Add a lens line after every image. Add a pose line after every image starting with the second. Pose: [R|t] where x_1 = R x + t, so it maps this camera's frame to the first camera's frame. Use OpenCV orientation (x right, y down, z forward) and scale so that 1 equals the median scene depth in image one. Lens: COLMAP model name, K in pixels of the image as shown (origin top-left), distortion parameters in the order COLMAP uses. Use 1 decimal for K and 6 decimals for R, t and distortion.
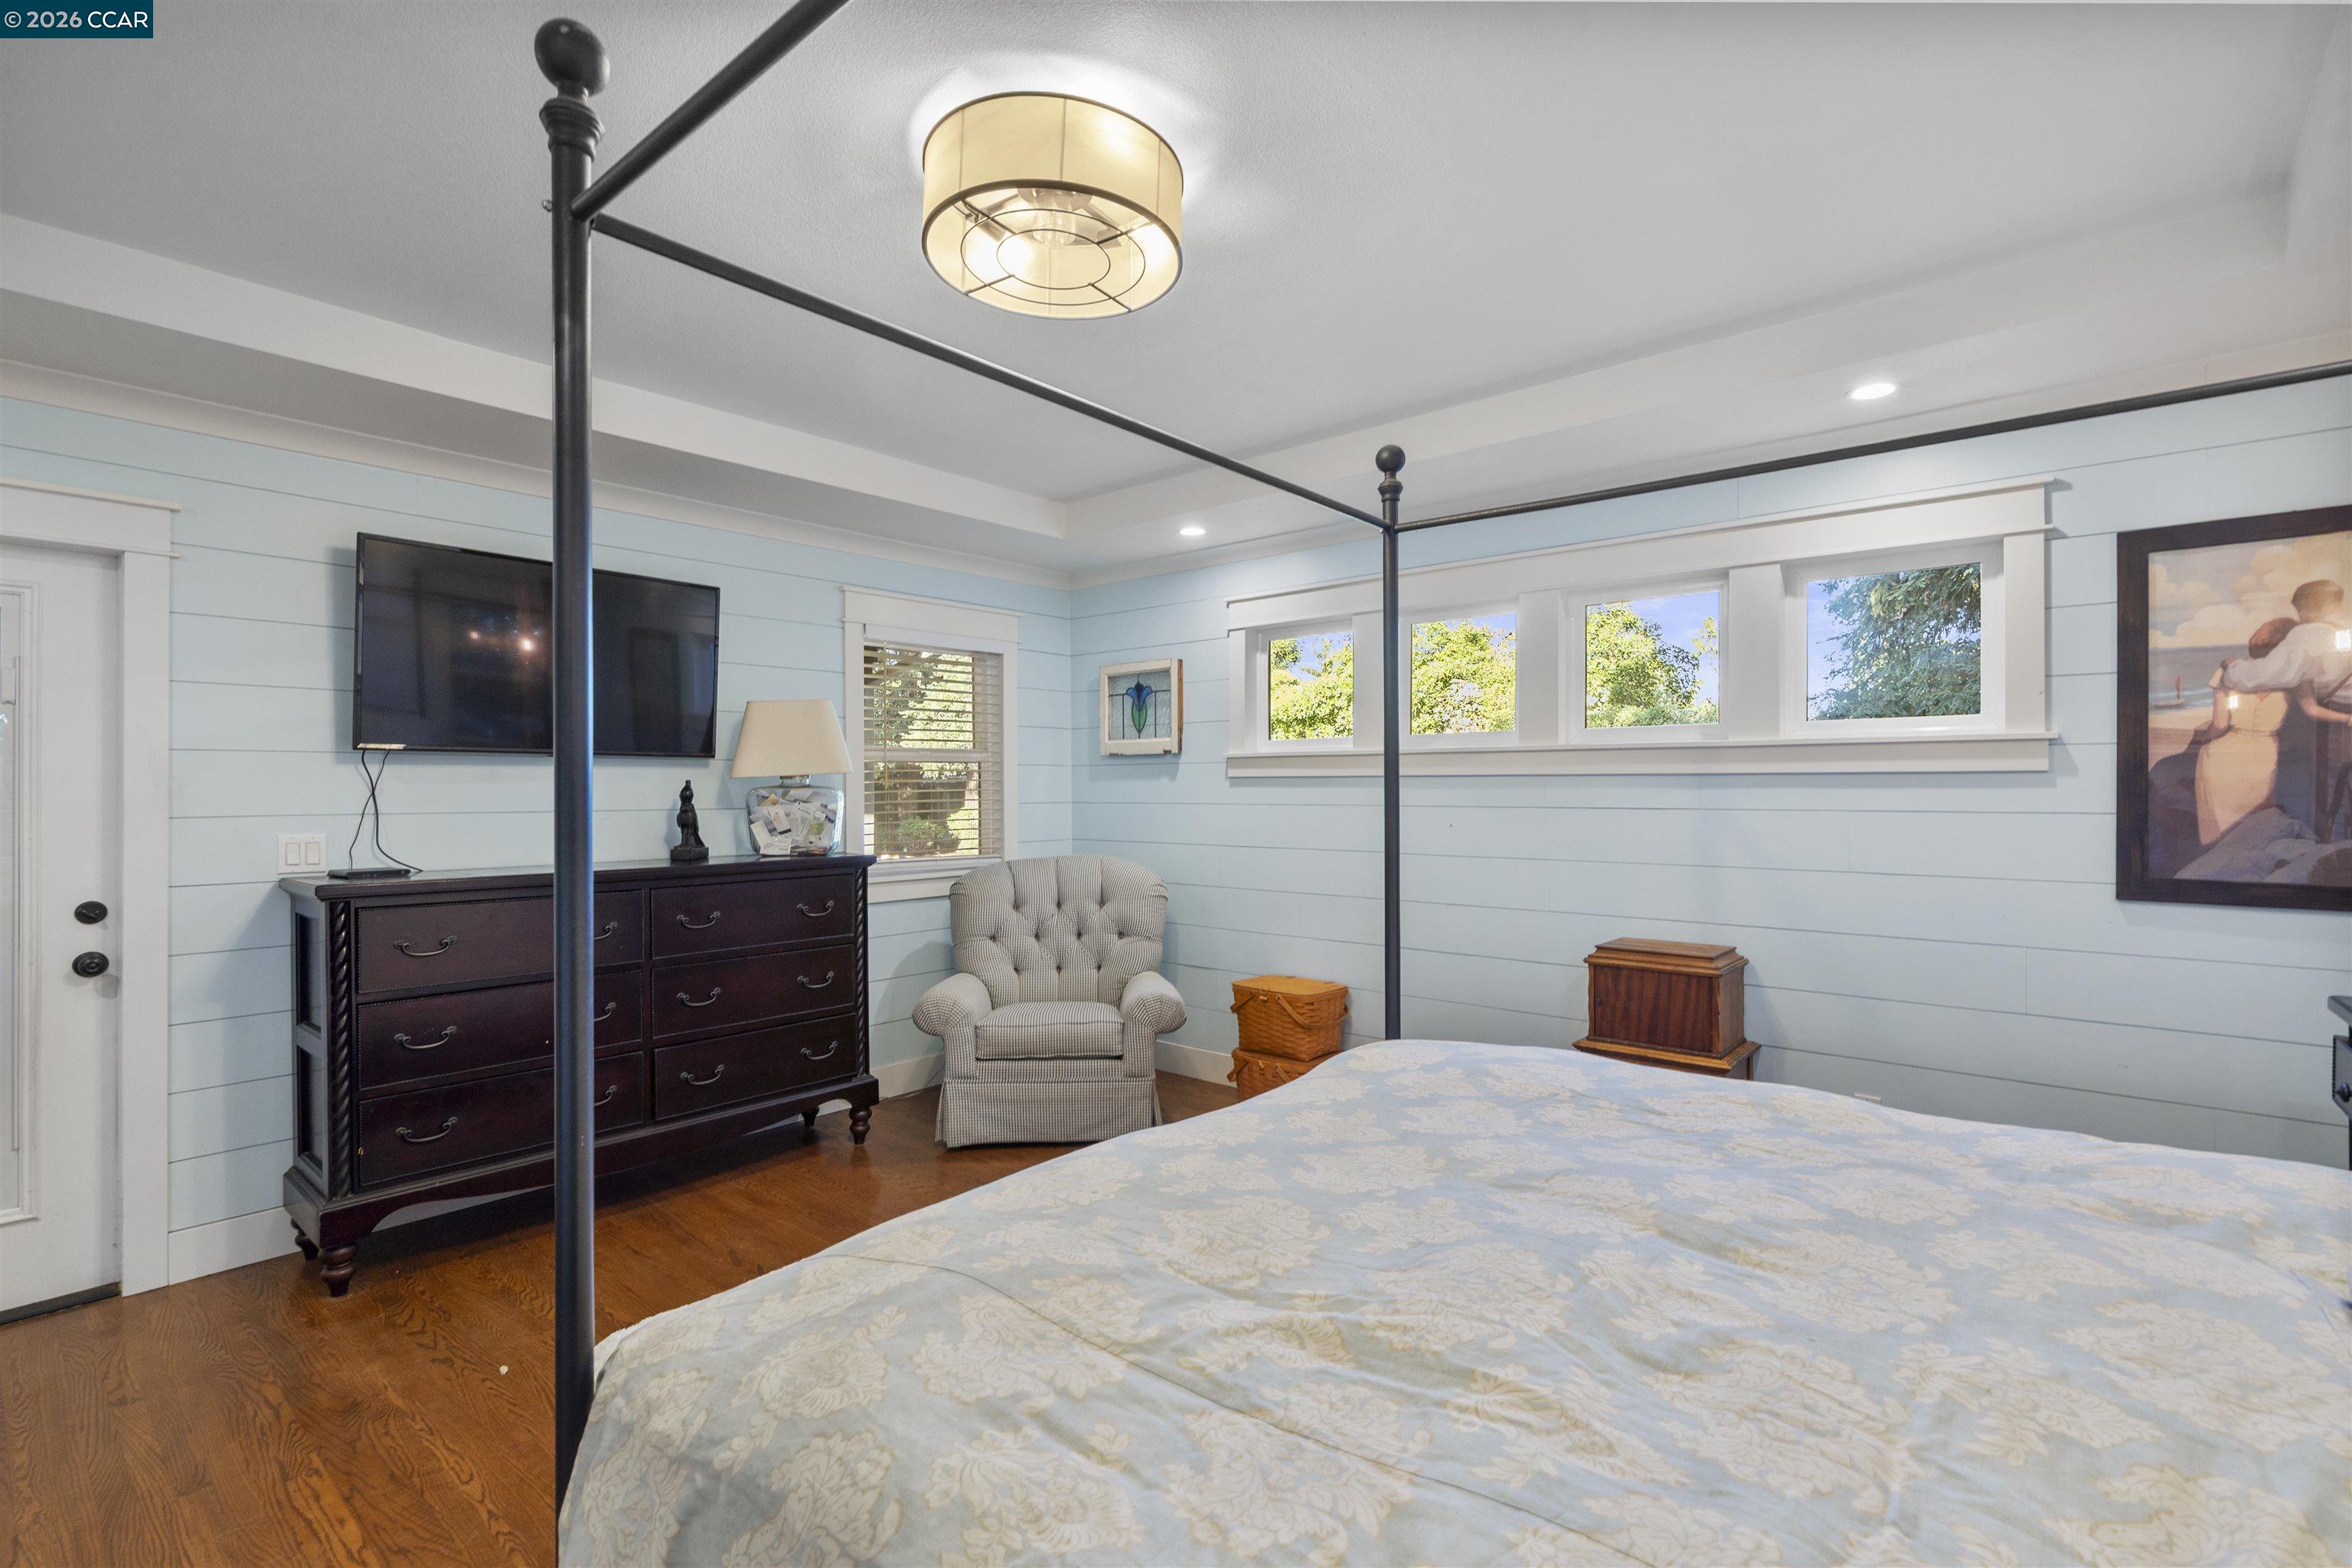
lens RADIAL K [[1055.8, 0, 1174.9], [0, 1055.8, 786.2], [0, 0, 1]] dist [0.000999, 0.000076]
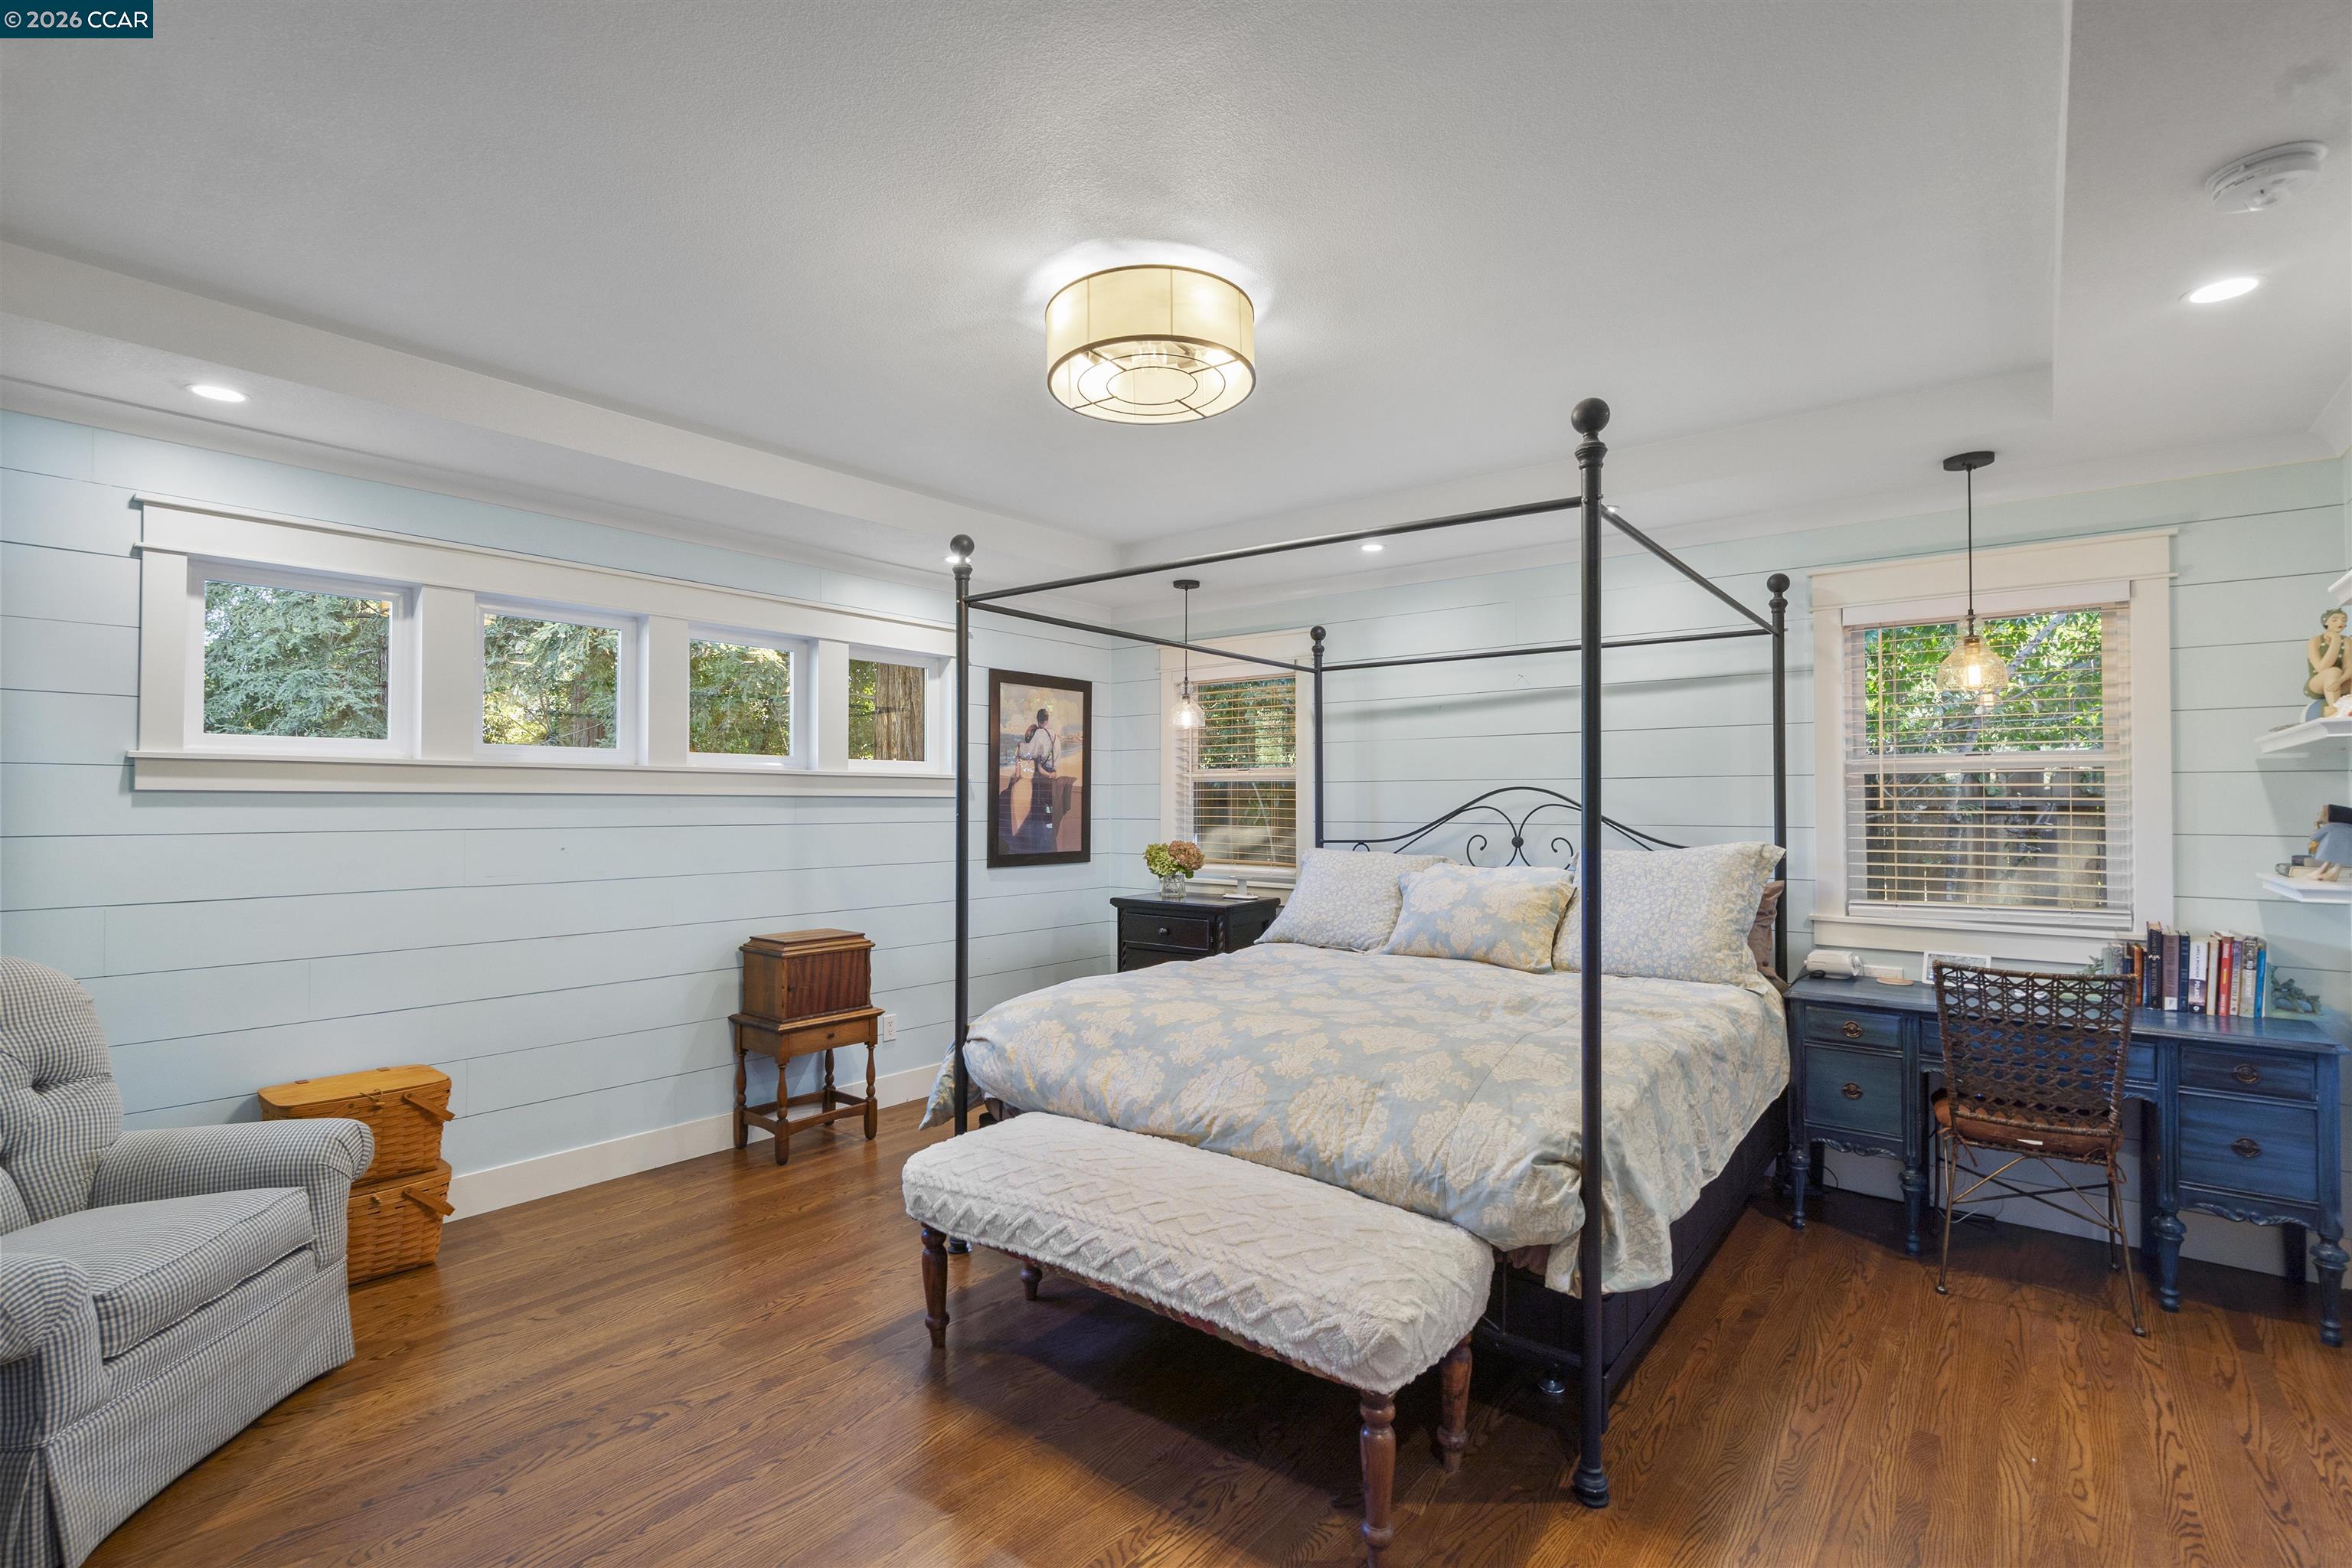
lens RADIAL K [[1055.8, 0, 1173.4], [0, 1055.8, 793.1], [0, 0, 1]] dist [0.000999, 0.000076]
pose [[-0.008948, 0.013524, 0.999869, -0.956894], [0.001586, 0.999907, -0.013511, 0.002739], [-0.999959, 0.001465, -0.008969, 0.707539]]
